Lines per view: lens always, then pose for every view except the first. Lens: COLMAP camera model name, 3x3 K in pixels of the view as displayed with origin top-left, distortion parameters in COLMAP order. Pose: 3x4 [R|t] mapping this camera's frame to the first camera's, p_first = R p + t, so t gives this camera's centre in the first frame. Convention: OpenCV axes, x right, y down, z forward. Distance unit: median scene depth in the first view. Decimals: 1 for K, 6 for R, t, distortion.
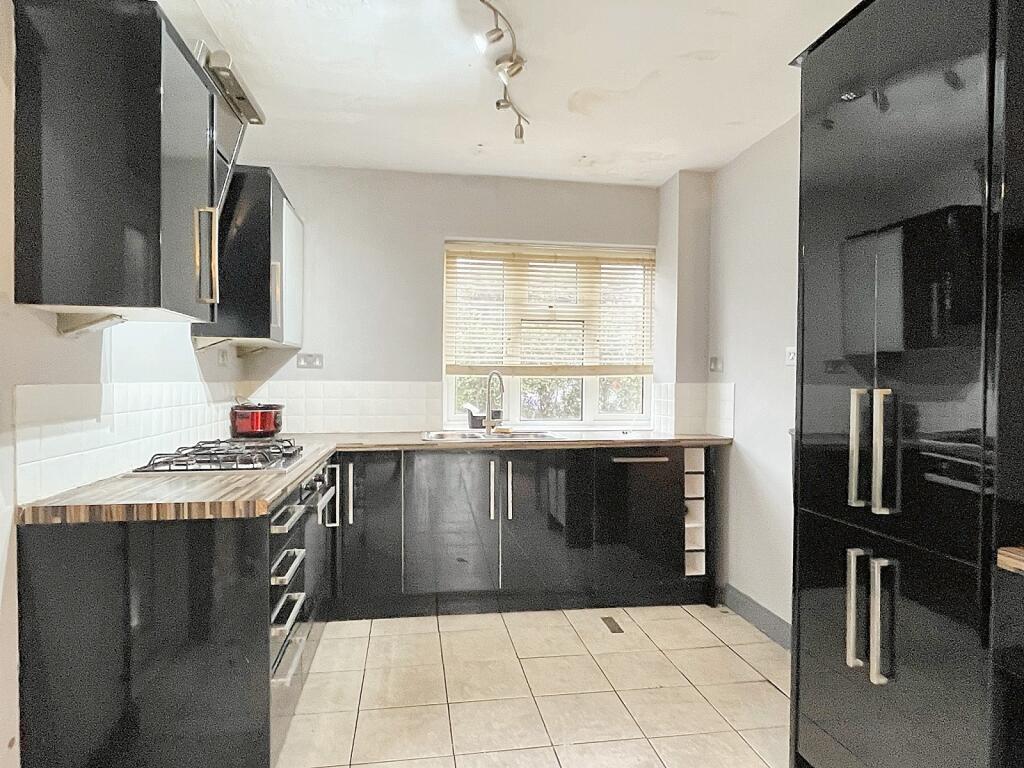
lens RADIAL K [[614.7, 0, 510.0], [0, 614.7, 389.3], [0, 0, 1]] dist [-0.001967, -0.000077]
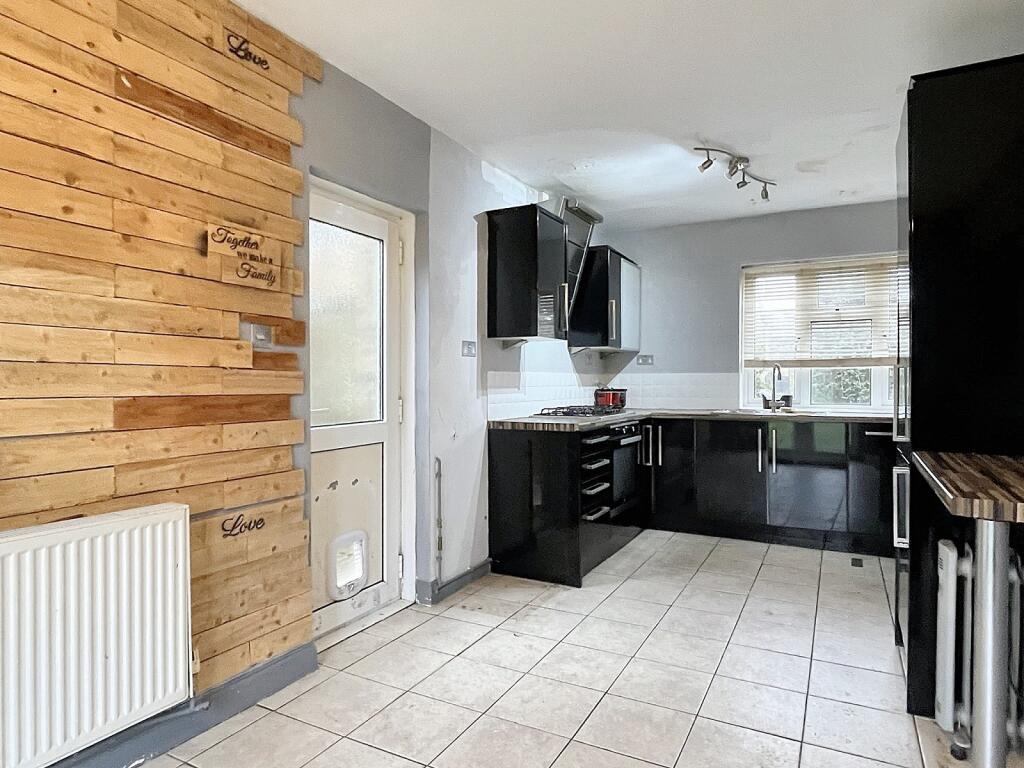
lens RADIAL K [[616.0, 0, 512.0], [0, 616.0, 384.0], [0, 0, 1]] dist [0.001545, -0.001637]
pose [[0.794878, -0.002781, -0.606763, 0.357847], [-0.004337, 0.999938, -0.010265, 0.032199], [0.606754, 0.010791, 0.794816, -0.419333]]
